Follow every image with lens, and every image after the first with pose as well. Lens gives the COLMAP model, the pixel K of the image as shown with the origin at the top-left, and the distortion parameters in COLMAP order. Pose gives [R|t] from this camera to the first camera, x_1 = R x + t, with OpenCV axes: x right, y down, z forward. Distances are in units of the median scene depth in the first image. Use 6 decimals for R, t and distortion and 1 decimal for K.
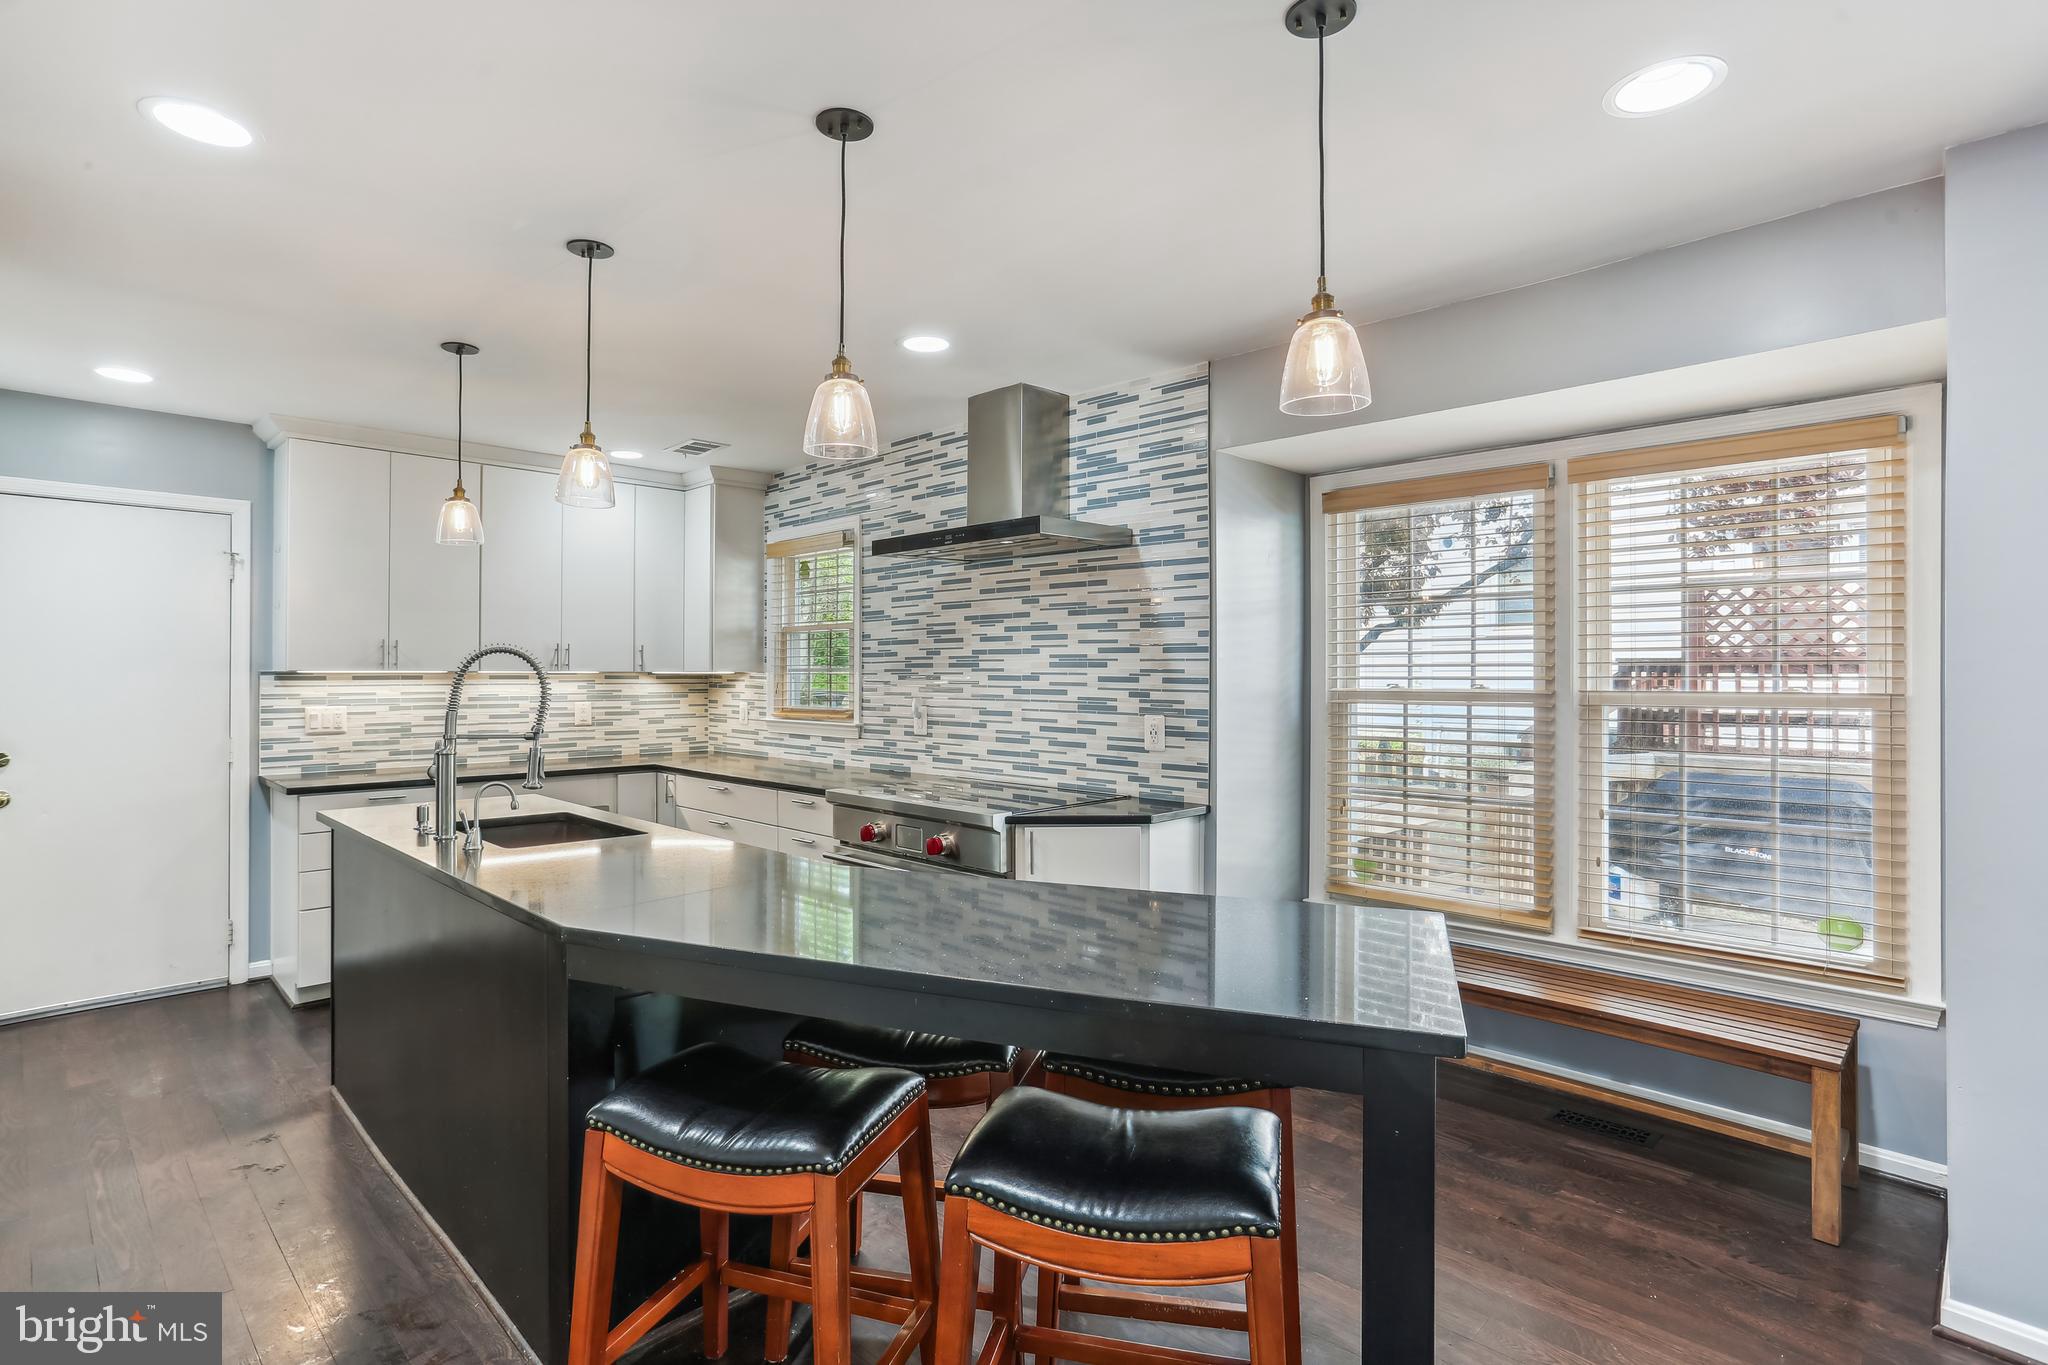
lens RADIAL K [[1003.8, 0, 1002.0], [0, 1003.8, 667.0], [0, 0, 1]] dist [-0.058127, 0.037901]
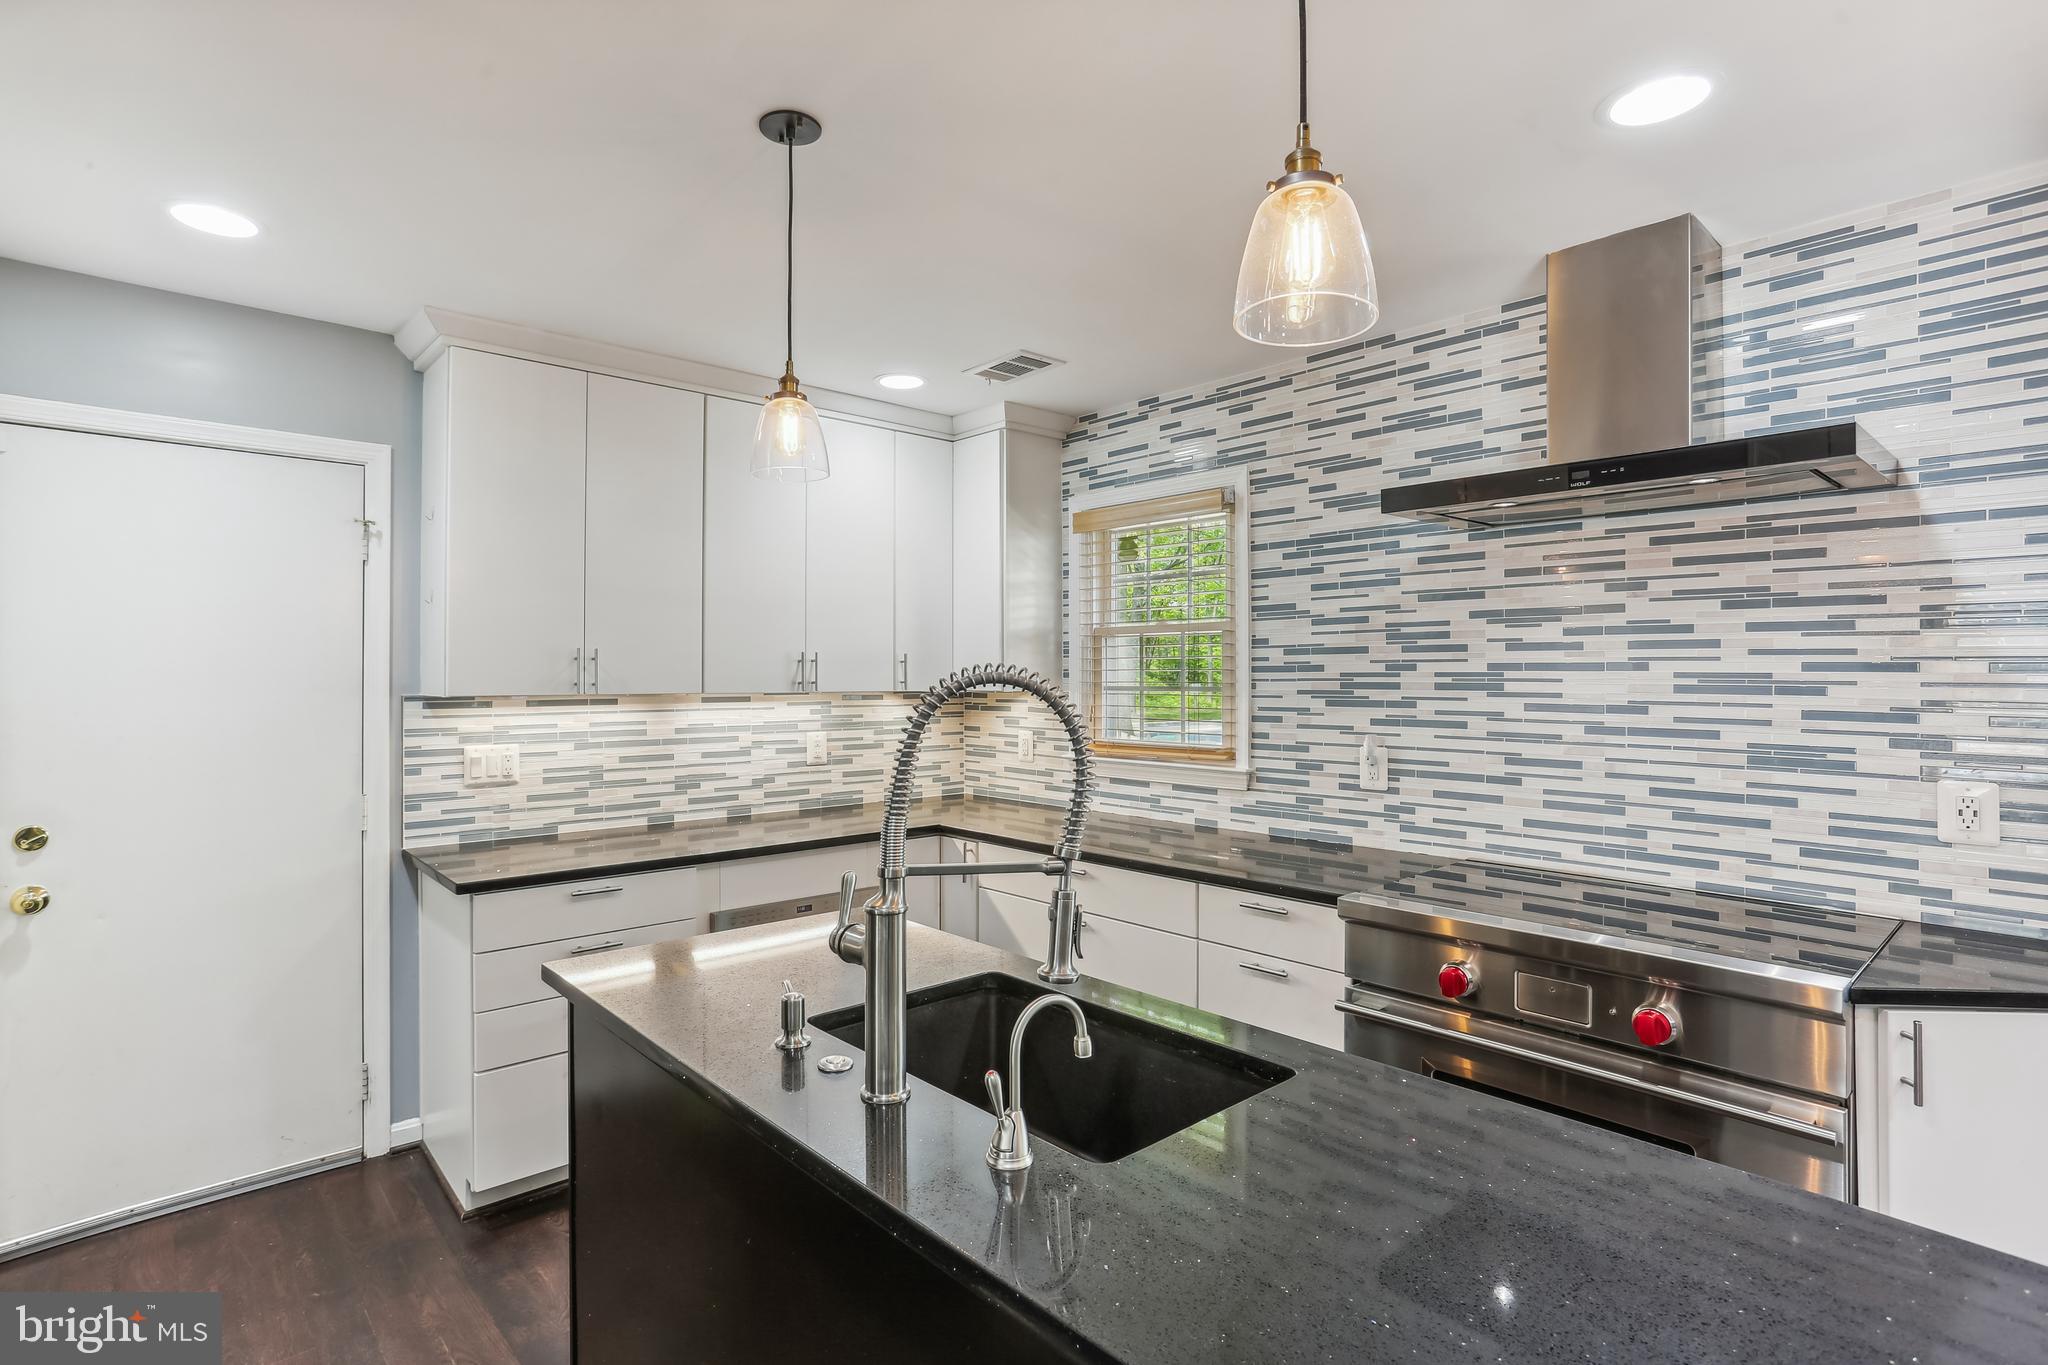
lens RADIAL K [[1003.8, 0, 1002.0], [0, 1003.8, 667.0], [0, 0, 1]] dist [-0.058127, 0.037901]
pose [[0.998426, -0.001443, -0.056069, -0.303528], [0.001419, 0.999999, -0.000480, -0.014641], [0.056069, 0.000400, 0.998427, 0.341309]]
